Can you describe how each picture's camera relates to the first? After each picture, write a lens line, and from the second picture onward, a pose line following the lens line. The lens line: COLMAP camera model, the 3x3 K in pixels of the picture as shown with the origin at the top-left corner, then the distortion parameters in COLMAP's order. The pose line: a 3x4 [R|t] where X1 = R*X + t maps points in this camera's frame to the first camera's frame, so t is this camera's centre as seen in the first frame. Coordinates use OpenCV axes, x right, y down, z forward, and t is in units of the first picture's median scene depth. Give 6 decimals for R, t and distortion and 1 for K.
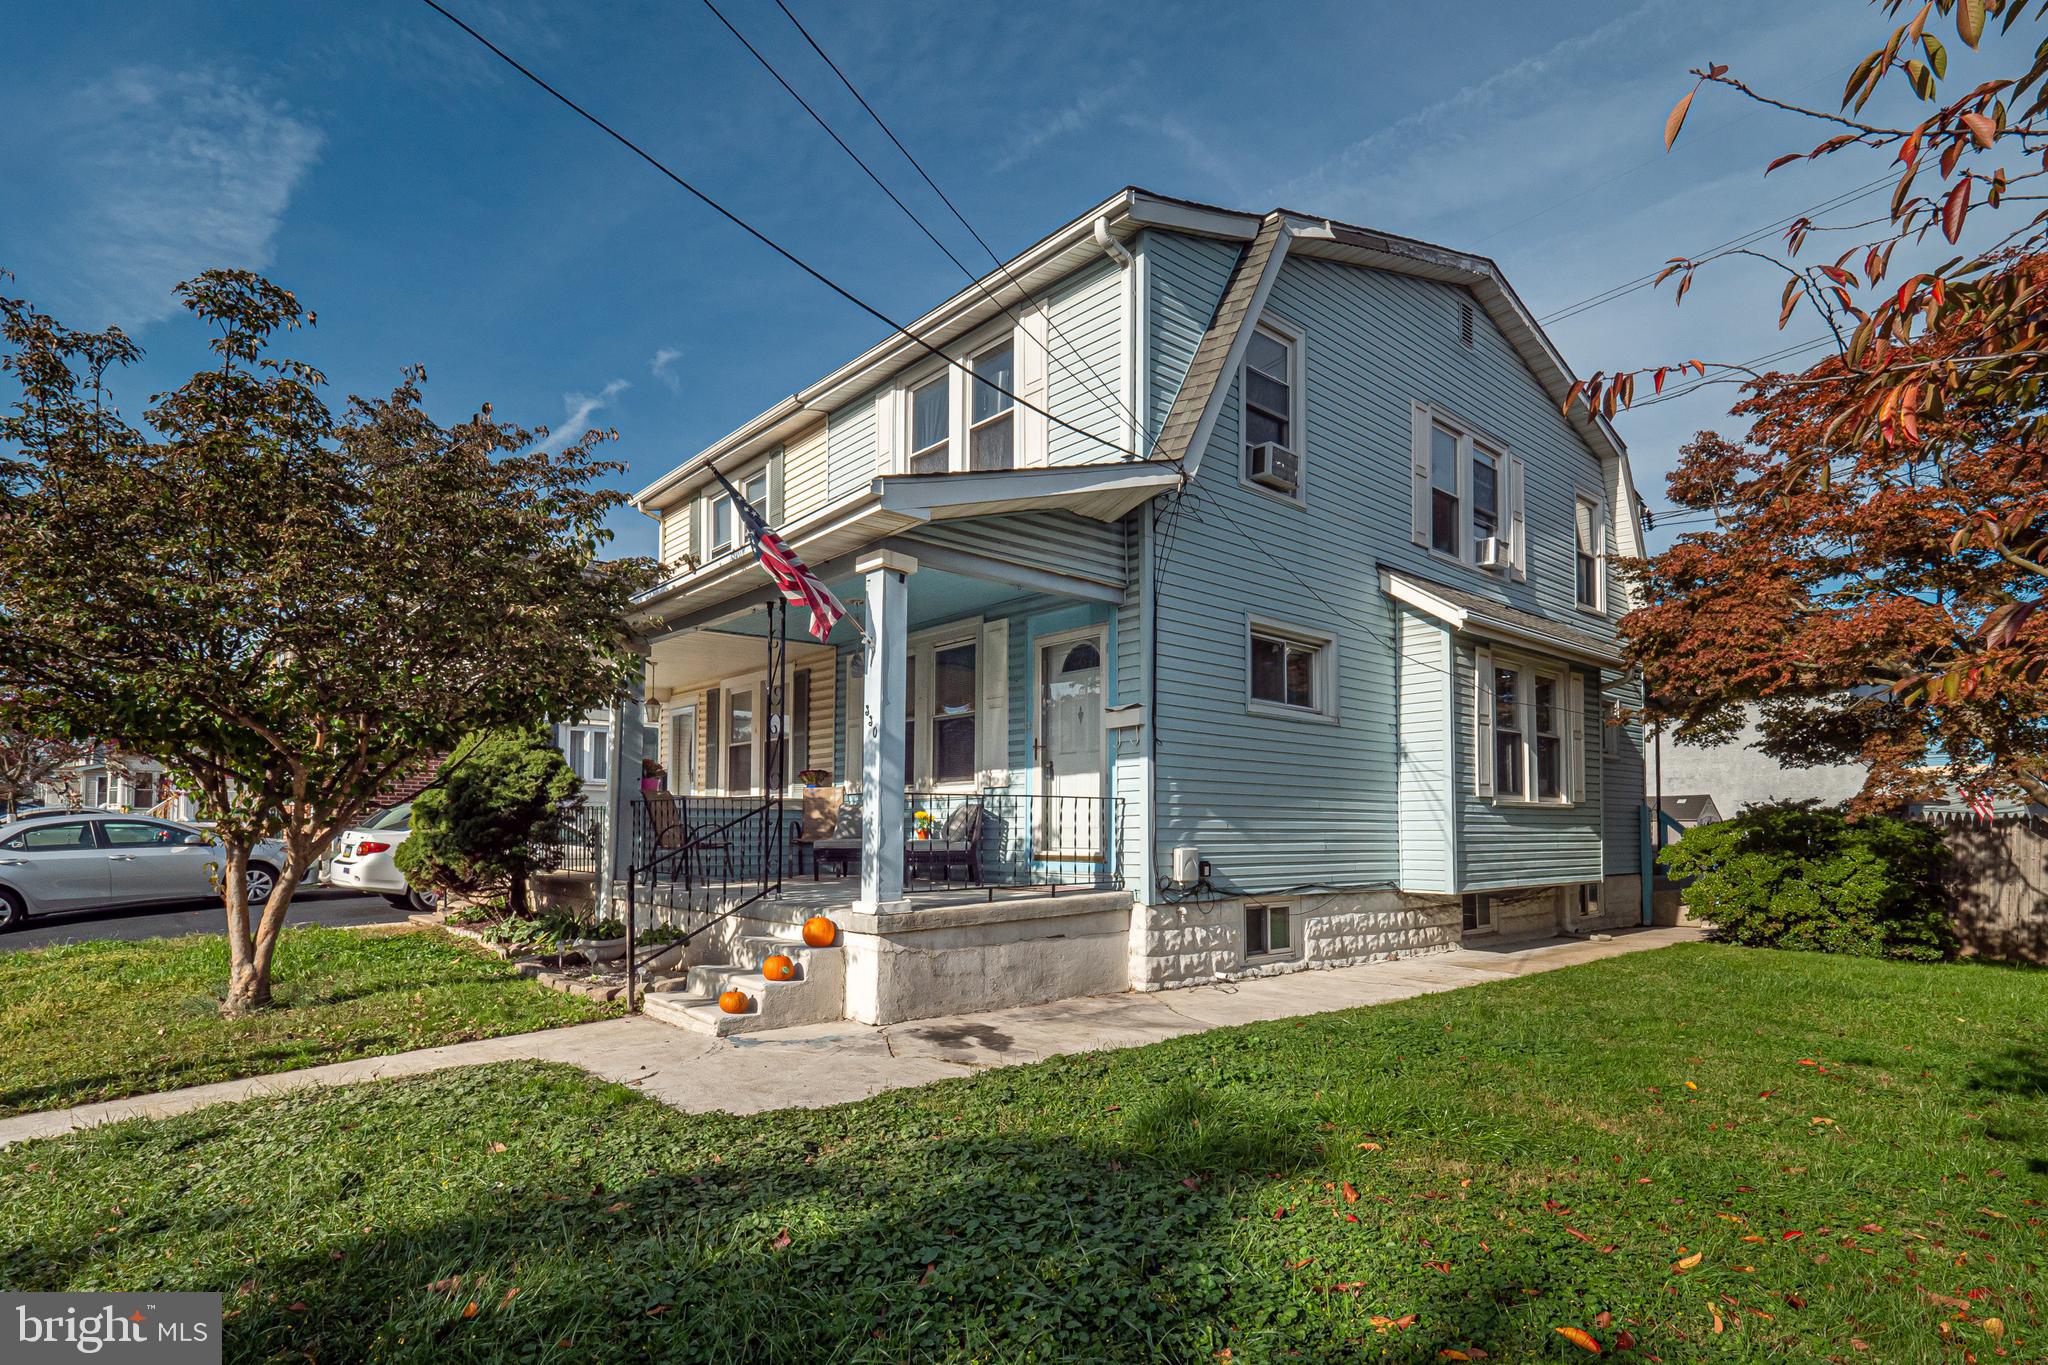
lens RADIAL K [[1026.4, 0, 1014.4], [0, 1026.4, 797.1], [0, 0, 1]] dist [0.005374, 0.000061]
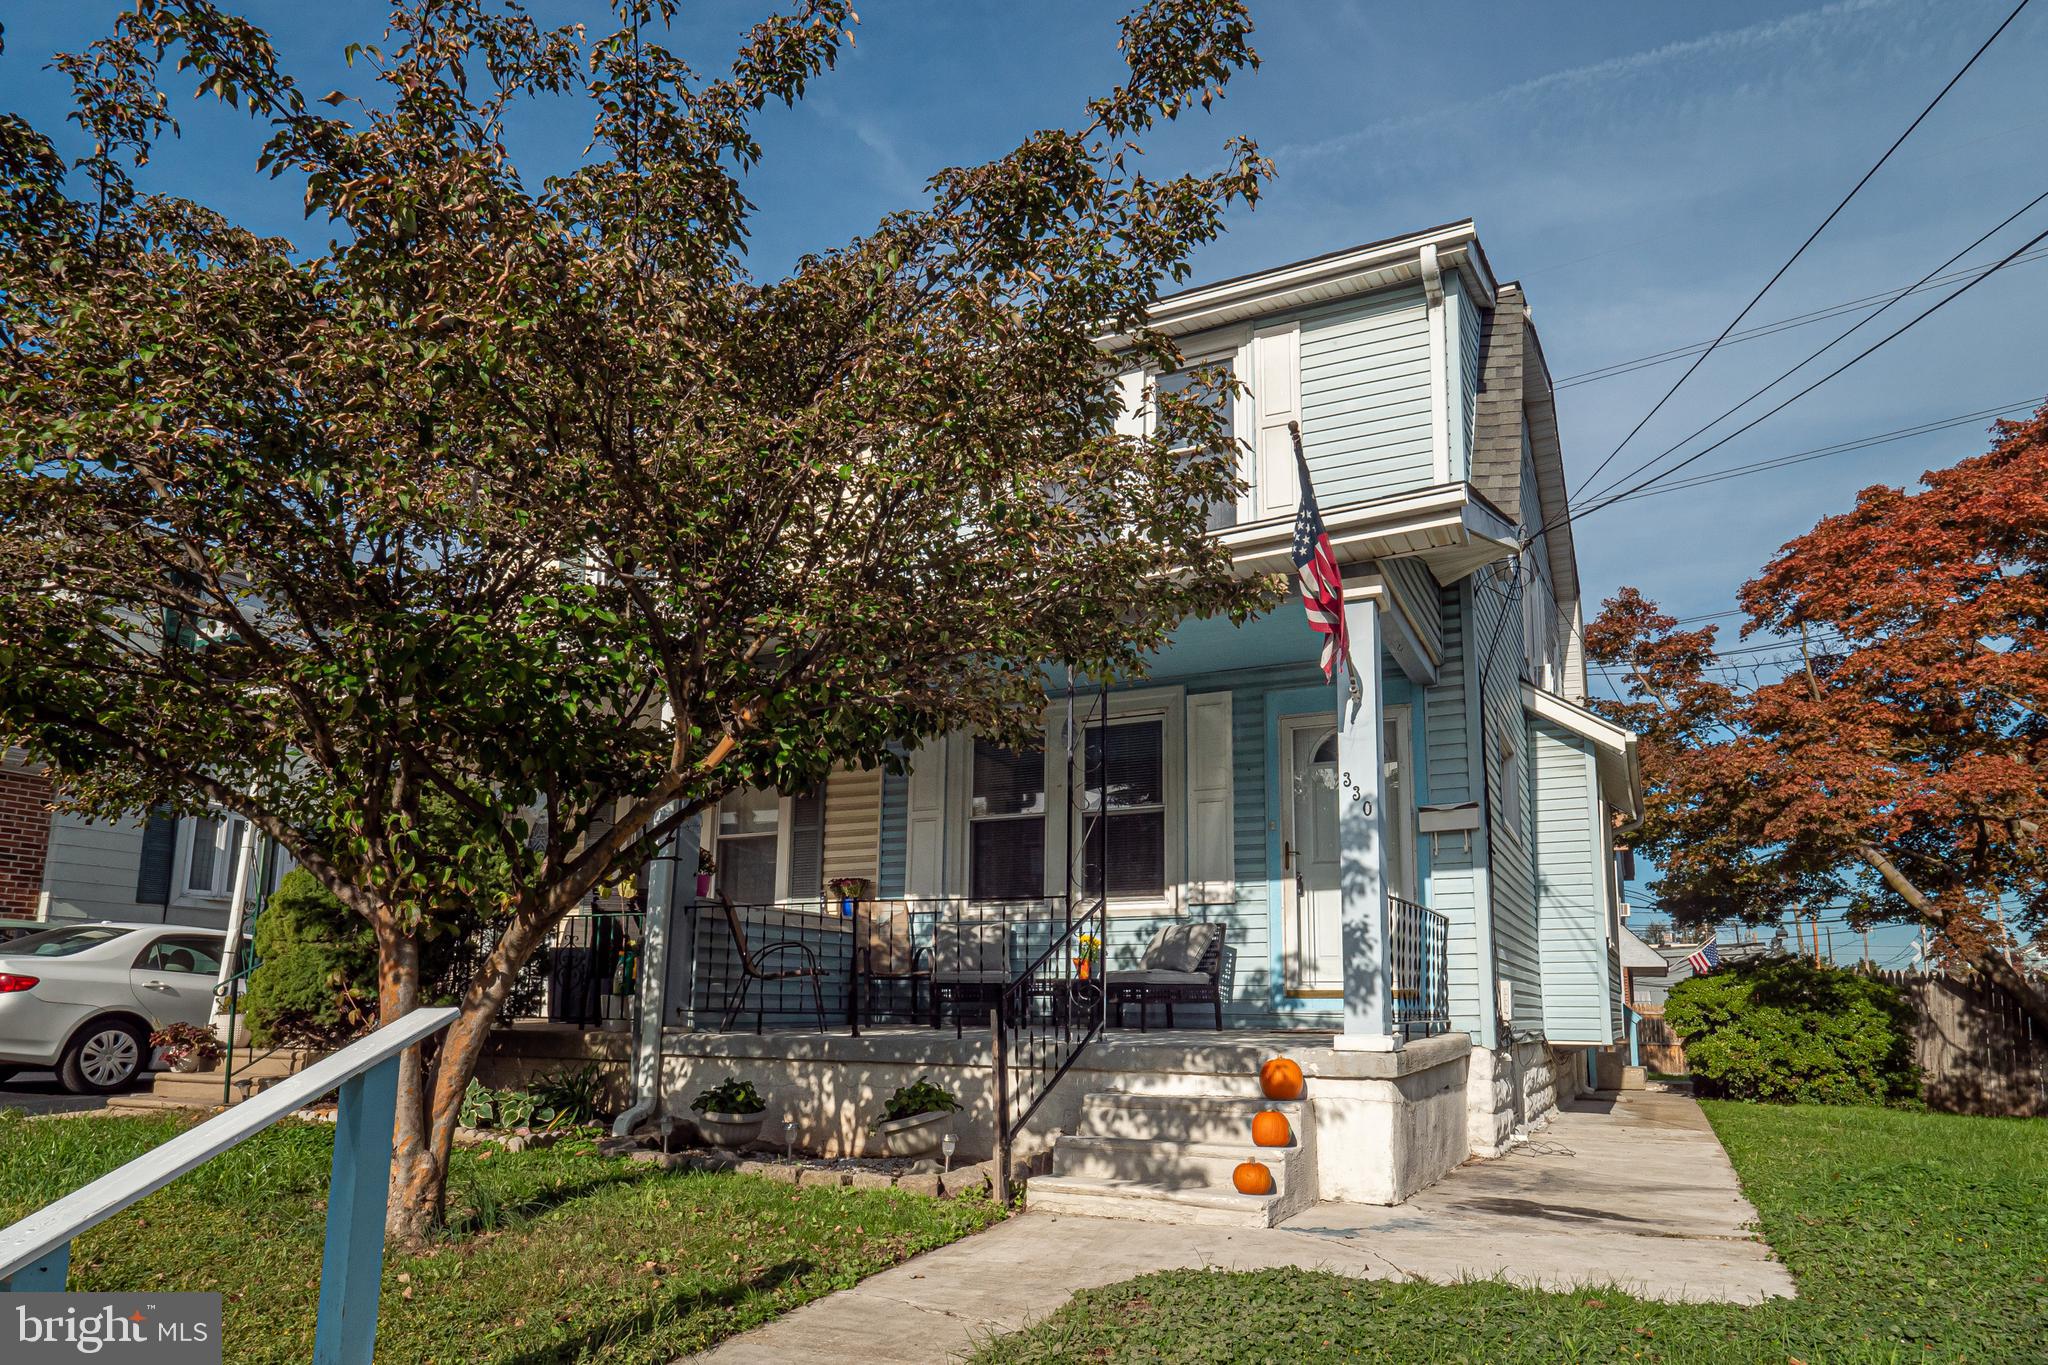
lens RADIAL K [[1258.6, 0, 1033.8], [0, 1258.6, 813.9], [0, 0, 1]] dist [-0.002807, 0.034468]
pose [[0.926917, 0.063499, 0.369855, -0.486192], [-0.019494, 0.992397, -0.121526, 0.040332], [-0.374760, 0.105435, 0.921107, 0.162506]]
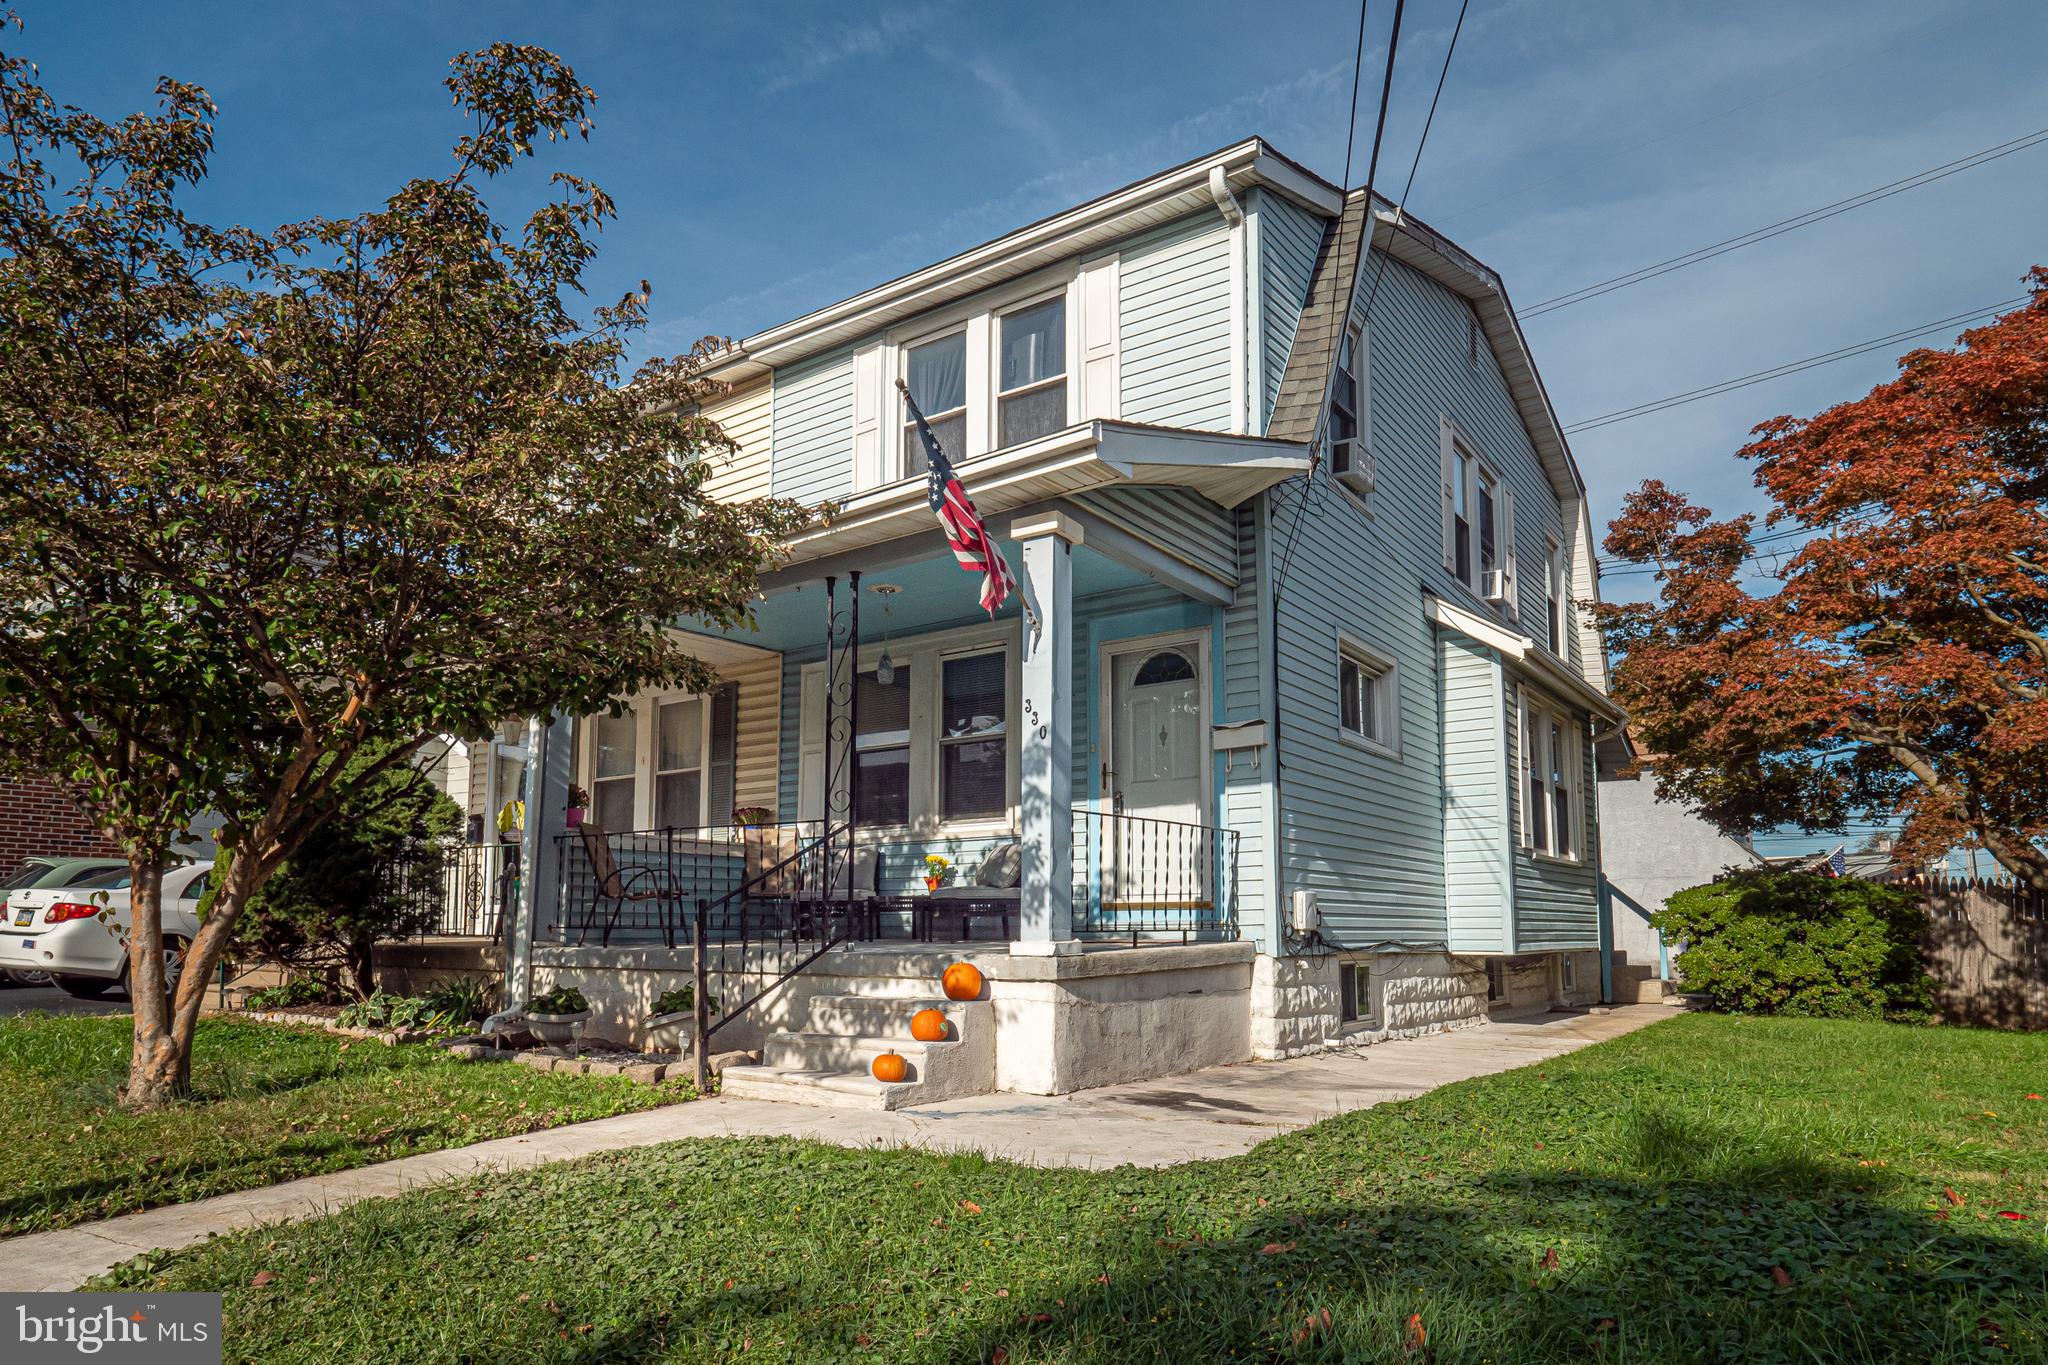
lens RADIAL K [[1245.4, 0, 988.1], [0, 1245.4, 806.7], [0, 0, 1]] dist [-0.002431, 0.020973]
pose [[0.976763, 0.019303, 0.213451, -0.266527], [-0.005345, 0.997820, -0.065775, 0.041838], [-0.214256, 0.063106, 0.974737, 0.035506]]
